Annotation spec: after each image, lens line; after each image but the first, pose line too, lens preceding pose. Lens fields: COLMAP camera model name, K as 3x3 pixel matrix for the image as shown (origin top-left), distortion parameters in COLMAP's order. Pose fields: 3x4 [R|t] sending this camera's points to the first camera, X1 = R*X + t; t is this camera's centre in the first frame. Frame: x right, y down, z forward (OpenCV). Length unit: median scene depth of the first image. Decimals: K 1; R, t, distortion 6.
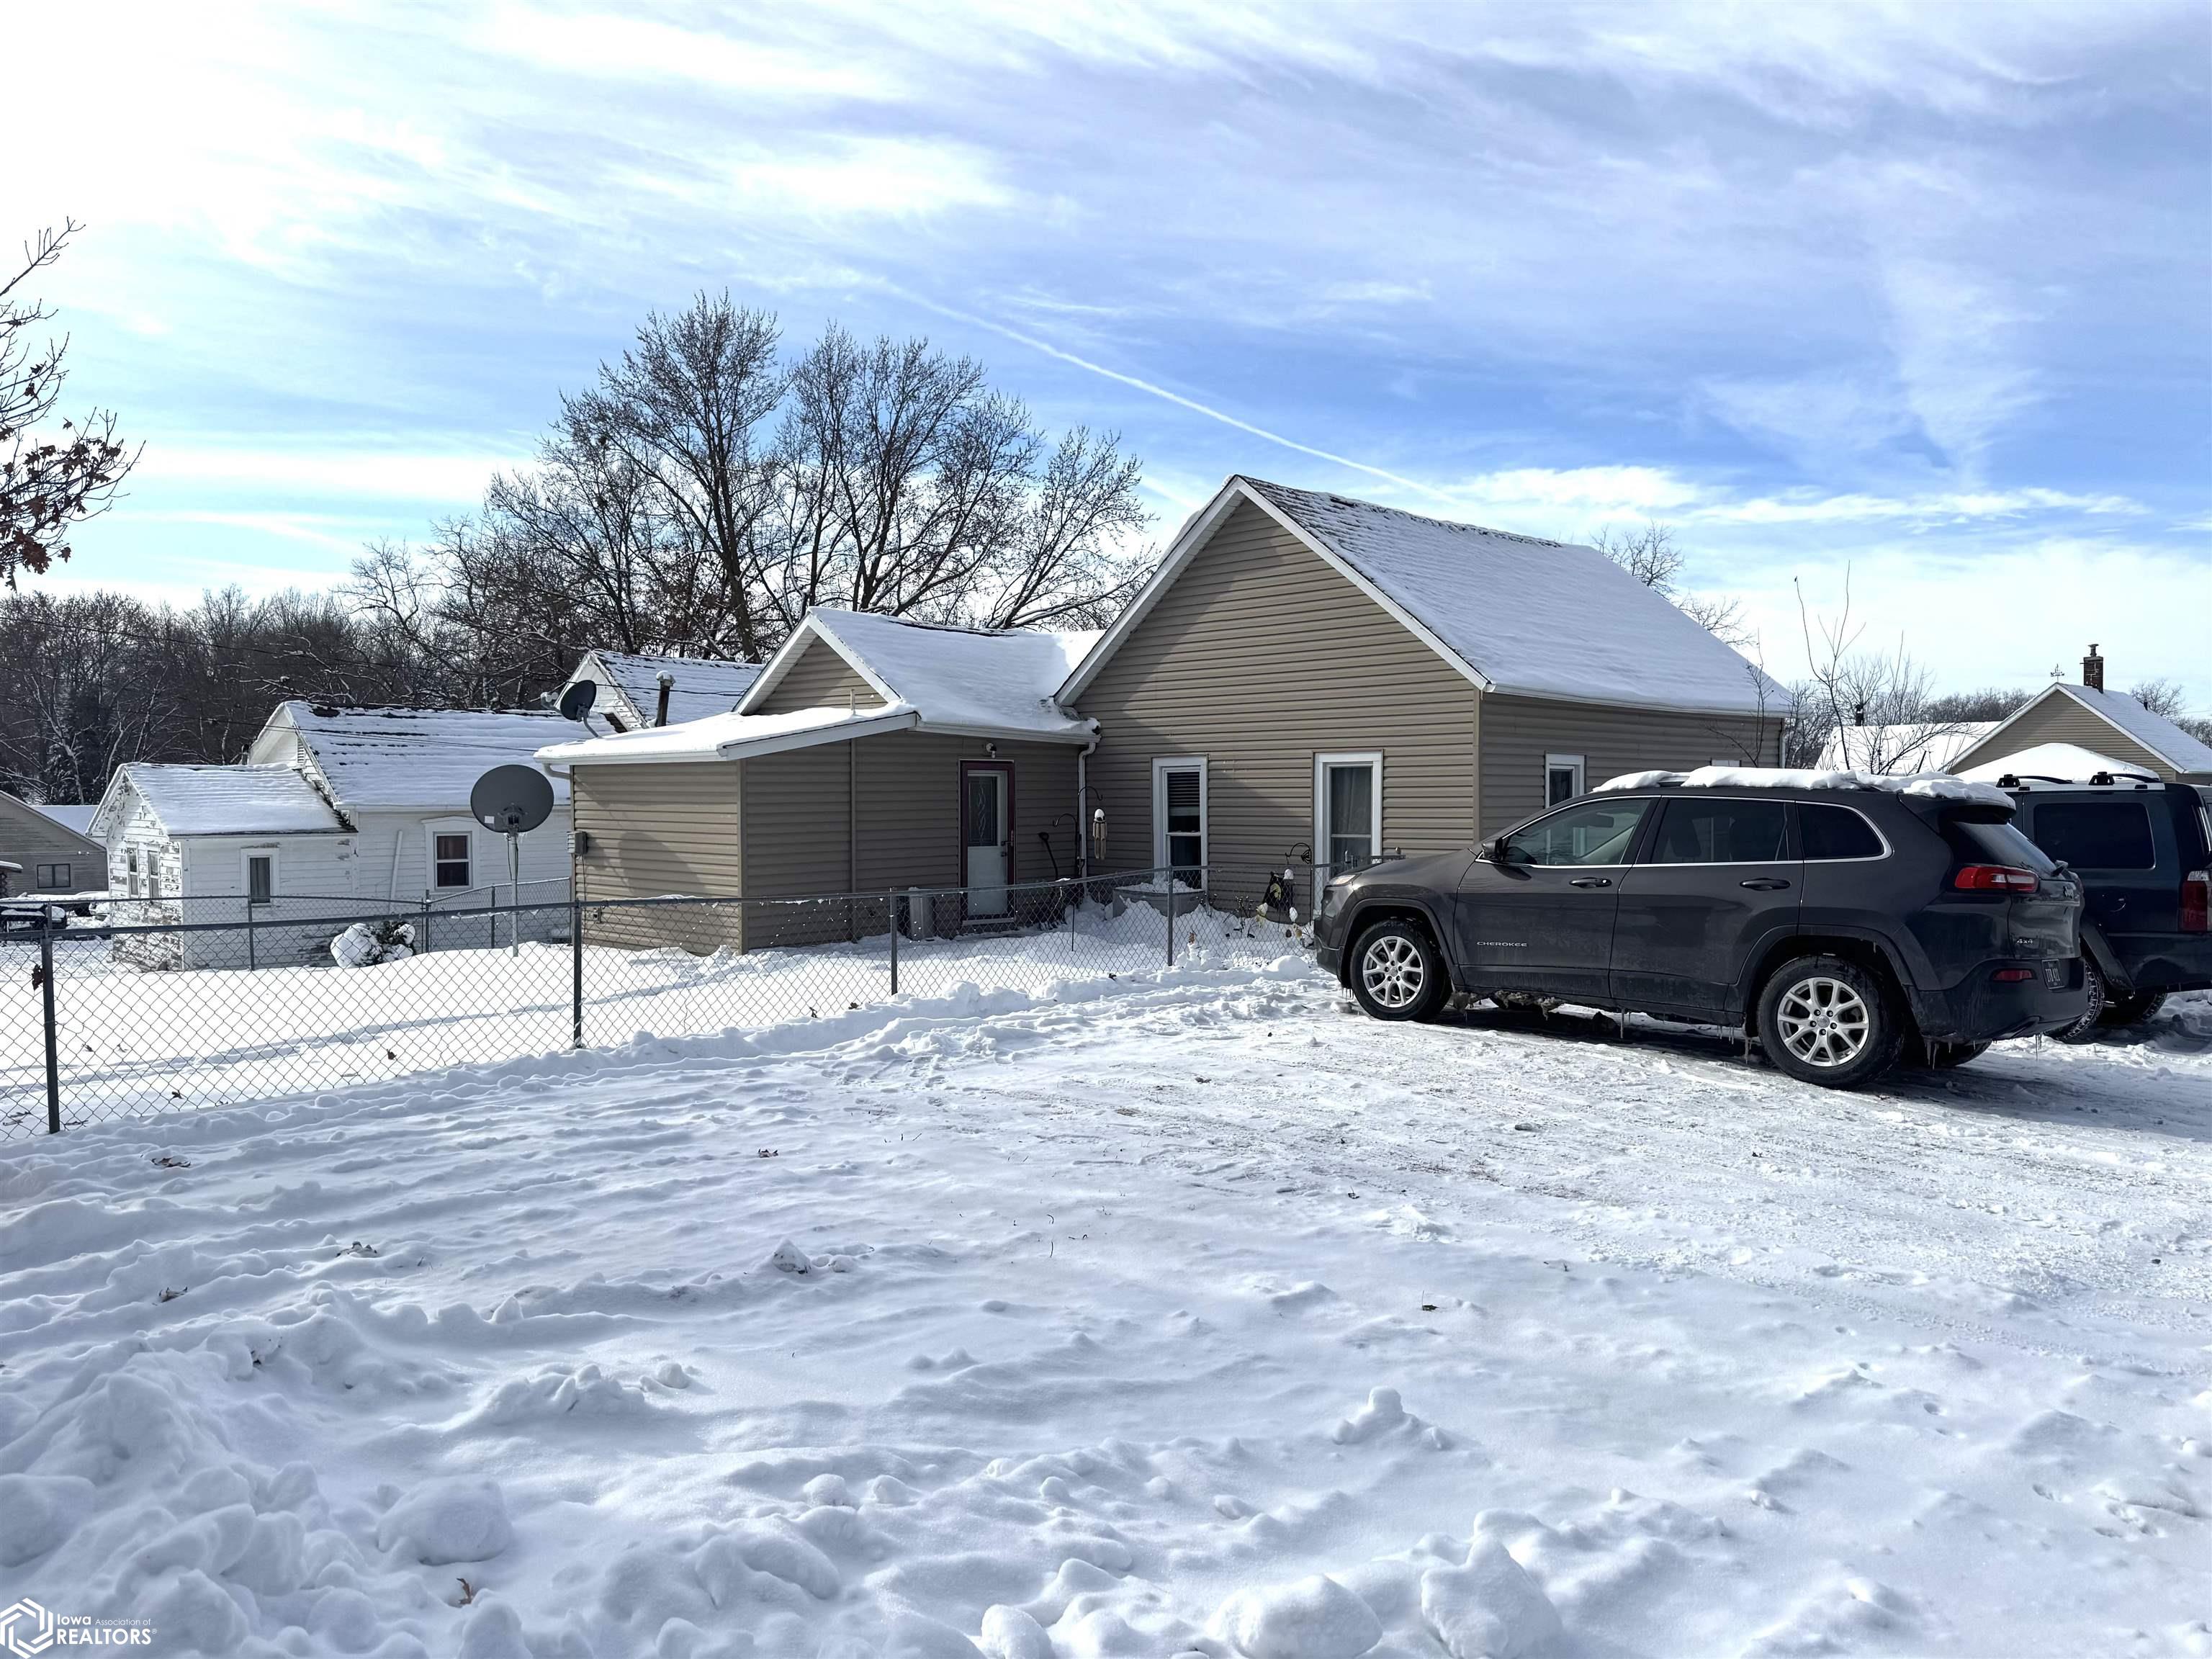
lens RADIAL K [[1545.0, 0, 1104.7], [0, 1545.0, 837.4], [0, 0, 1]] dist [0.058387, 0.000234]
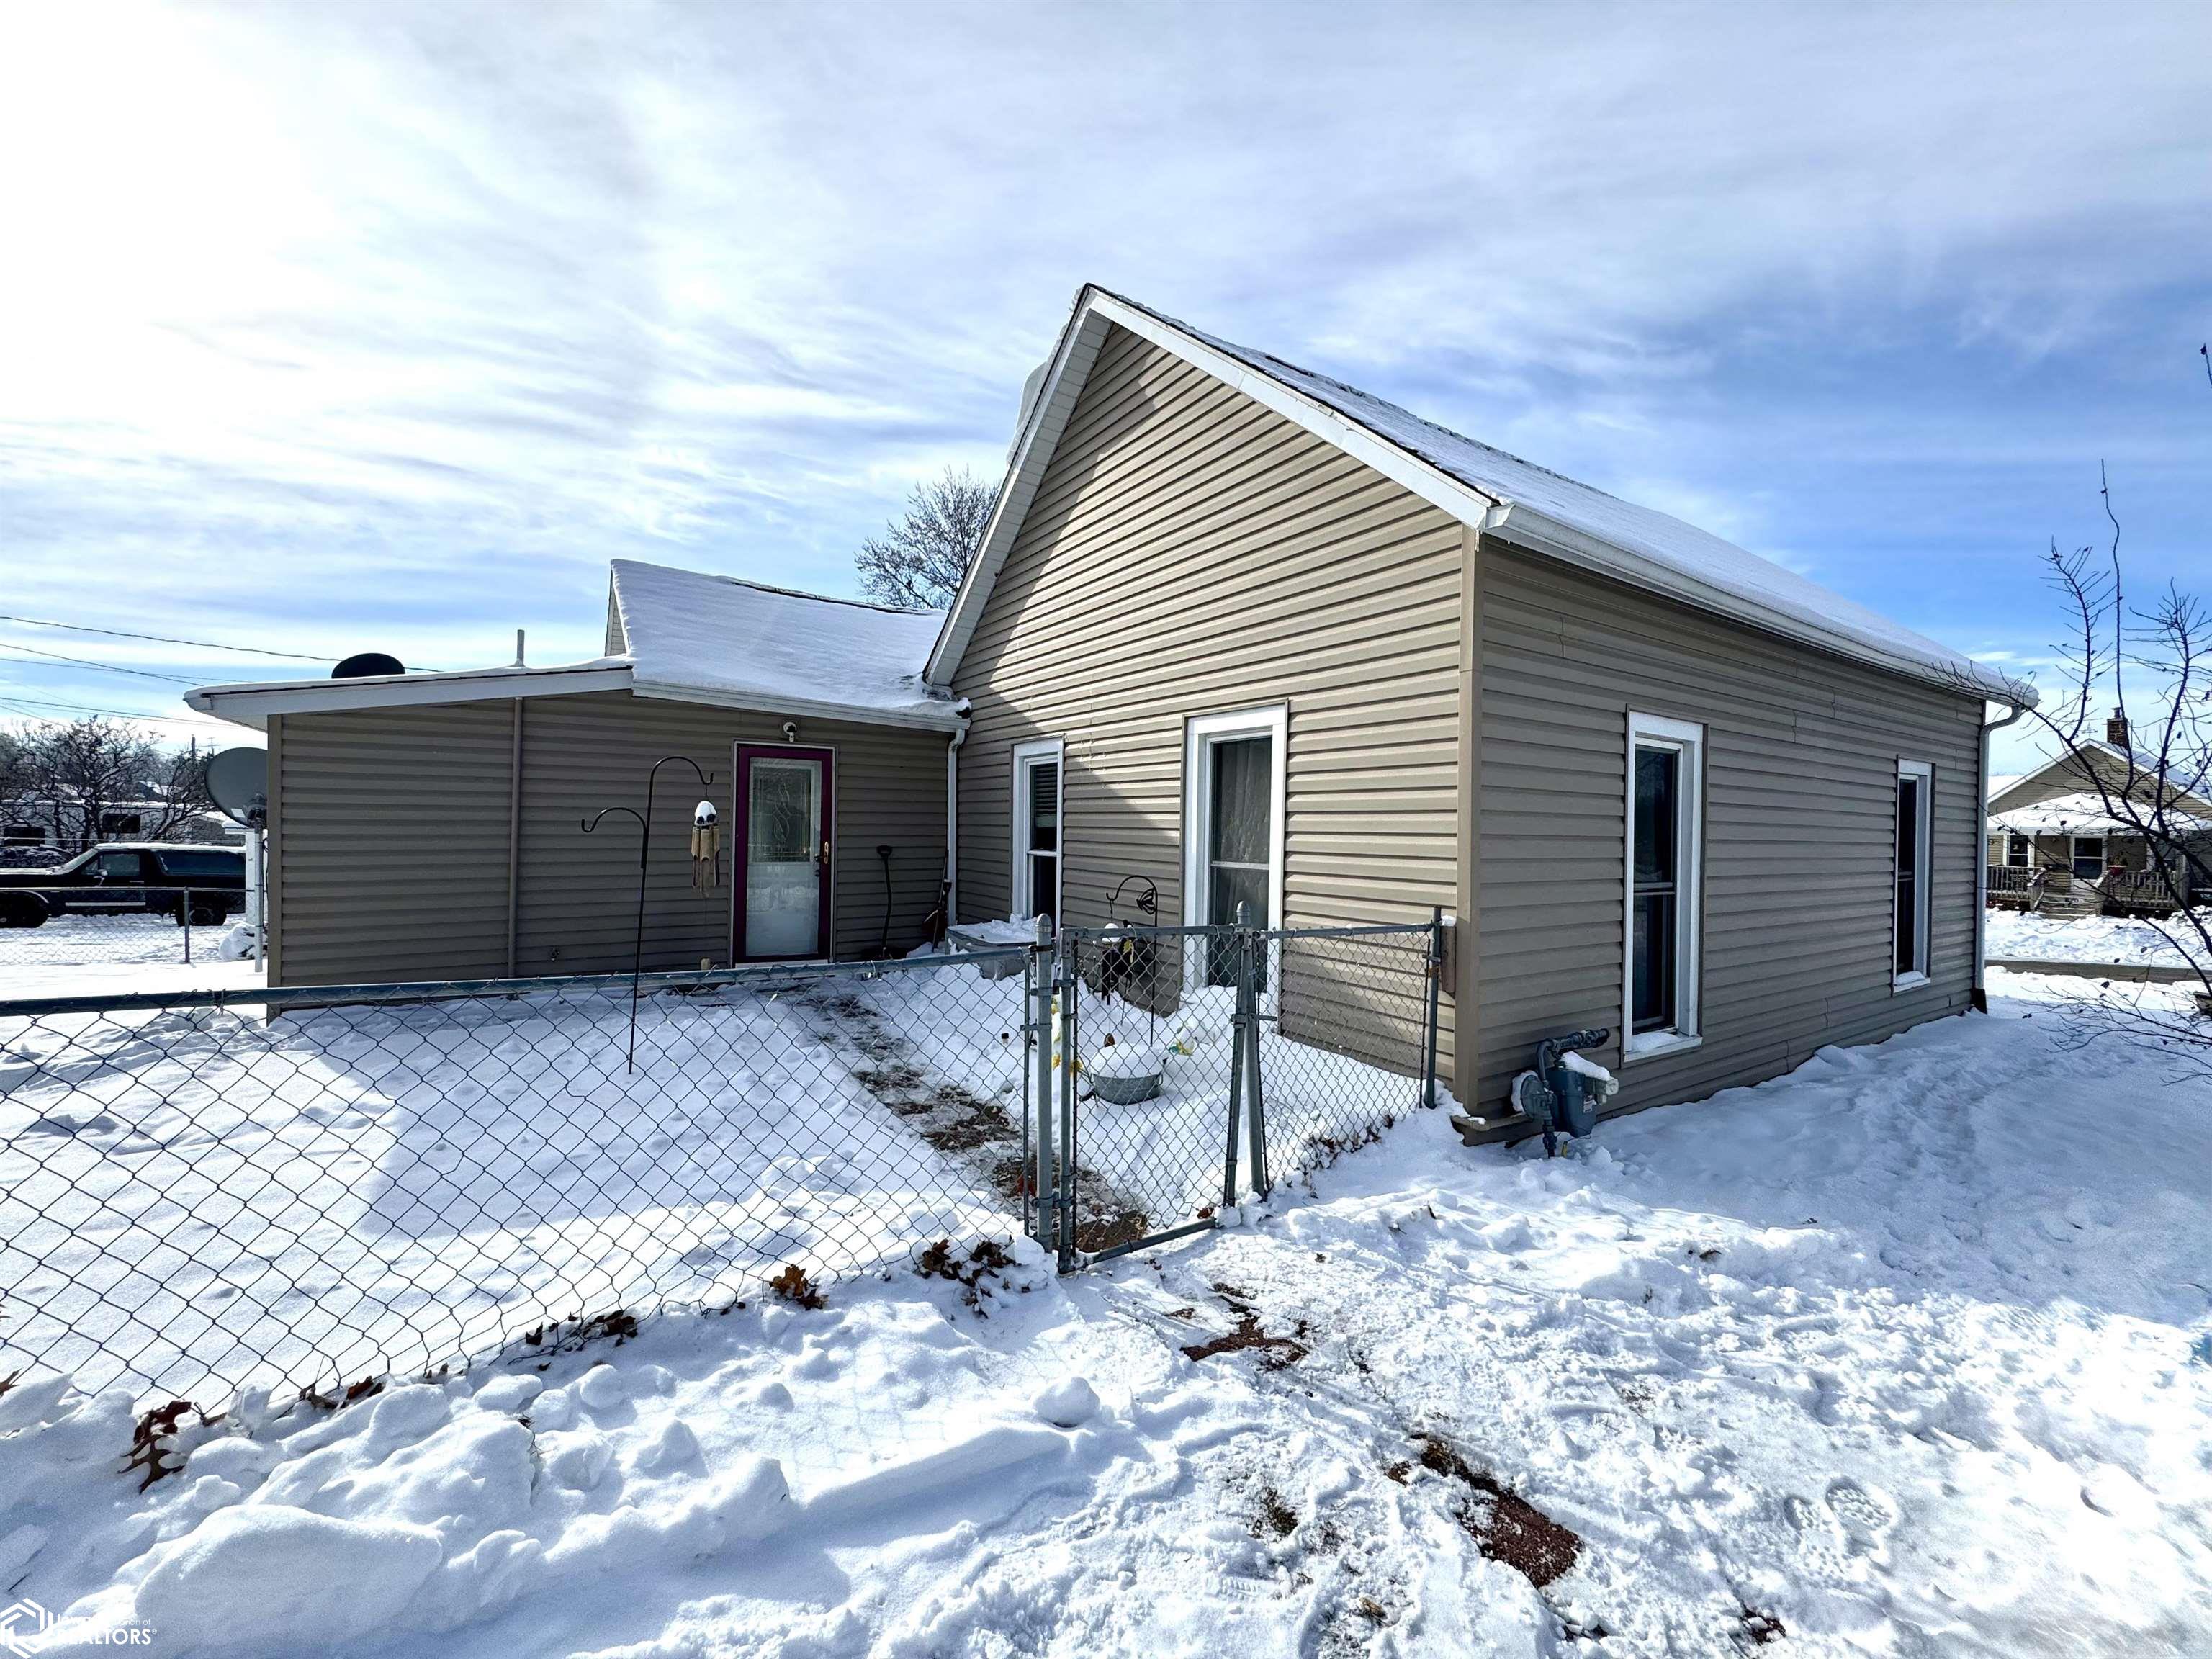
lens RADIAL K [[901.9, 0, 1109.3], [0, 901.9, 818.4], [0, 0, 1]] dist [0.001009, -0.000157]
pose [[0.978519, 0.019811, -0.205203, 0.163180], [-0.027608, 0.998999, -0.035202, -0.004408], [0.204300, 0.040111, 0.978086, 0.614885]]
